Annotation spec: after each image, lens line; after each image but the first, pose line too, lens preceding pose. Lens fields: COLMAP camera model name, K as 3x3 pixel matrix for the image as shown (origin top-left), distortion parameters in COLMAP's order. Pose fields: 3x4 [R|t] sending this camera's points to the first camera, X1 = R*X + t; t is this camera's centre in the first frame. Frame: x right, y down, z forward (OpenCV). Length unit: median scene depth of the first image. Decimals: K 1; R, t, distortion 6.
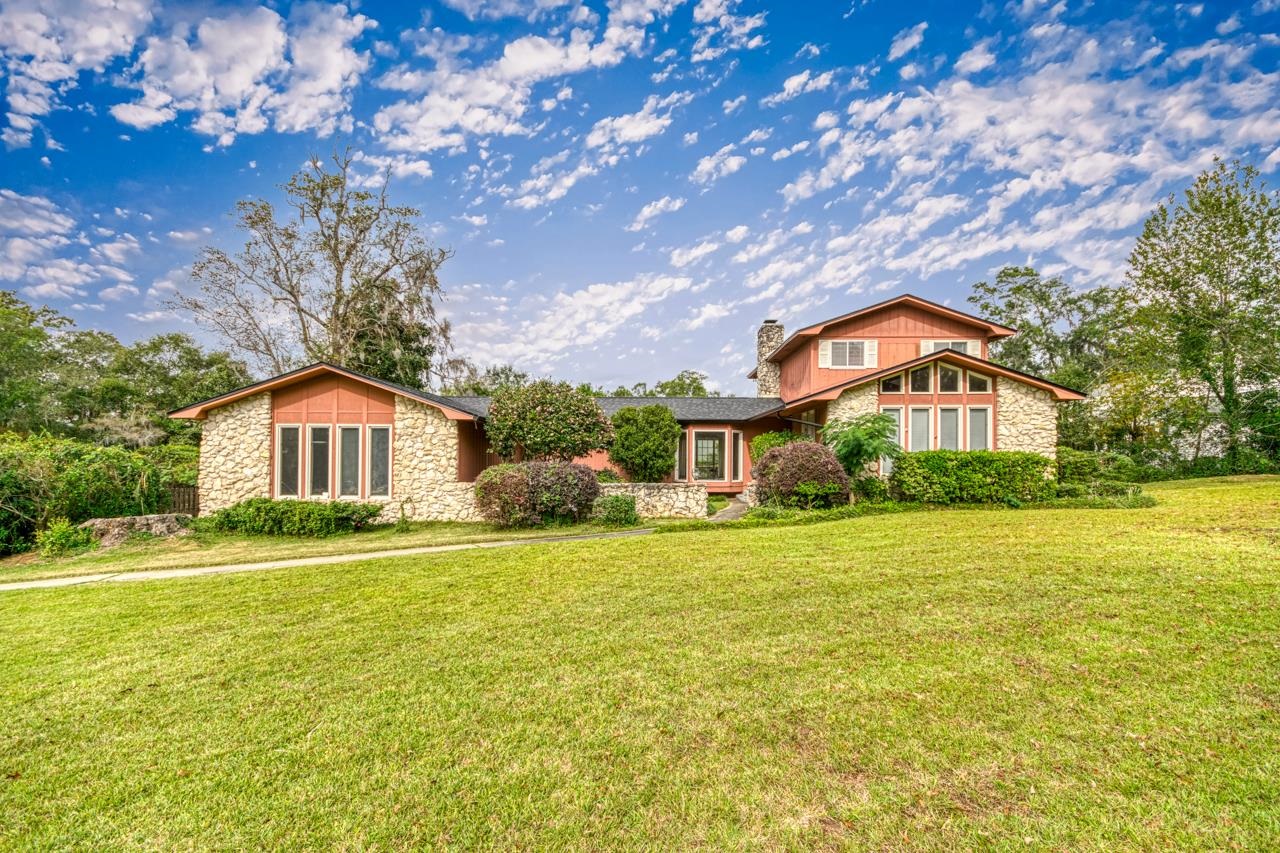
lens RADIAL K [[561.1, 0, 647.0], [0, 561.1, 426.5], [0, 0, 1]] dist [0.025346, 0.000211]
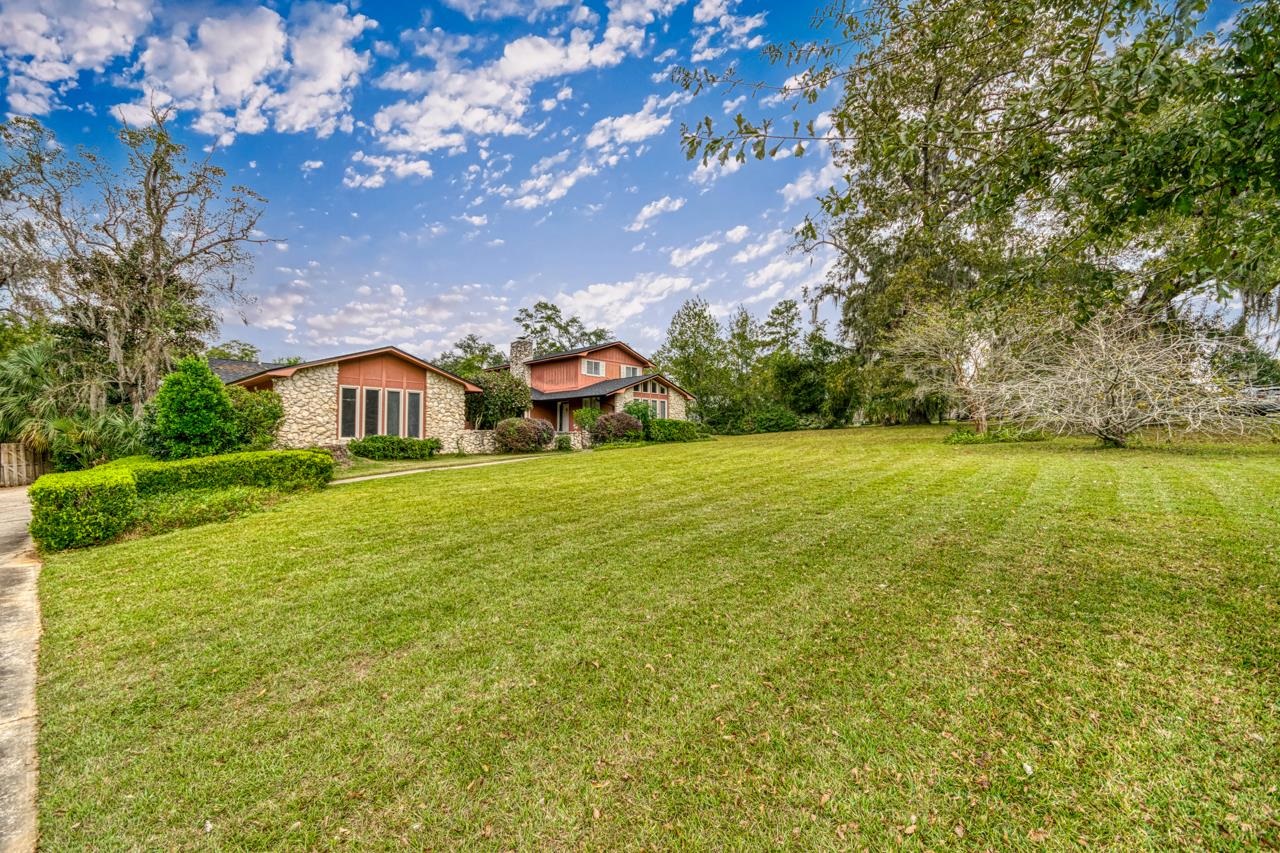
lens RADIAL K [[561.1, 0, 647.0], [0, 561.1, 426.5], [0, 0, 1]] dist [0.025346, 0.000211]
pose [[0.669072, 0.018862, 0.742958, -1.173716], [-0.025259, 0.999677, -0.002633, 0.080624], [-0.742768, -0.017005, 0.669333, -0.460010]]
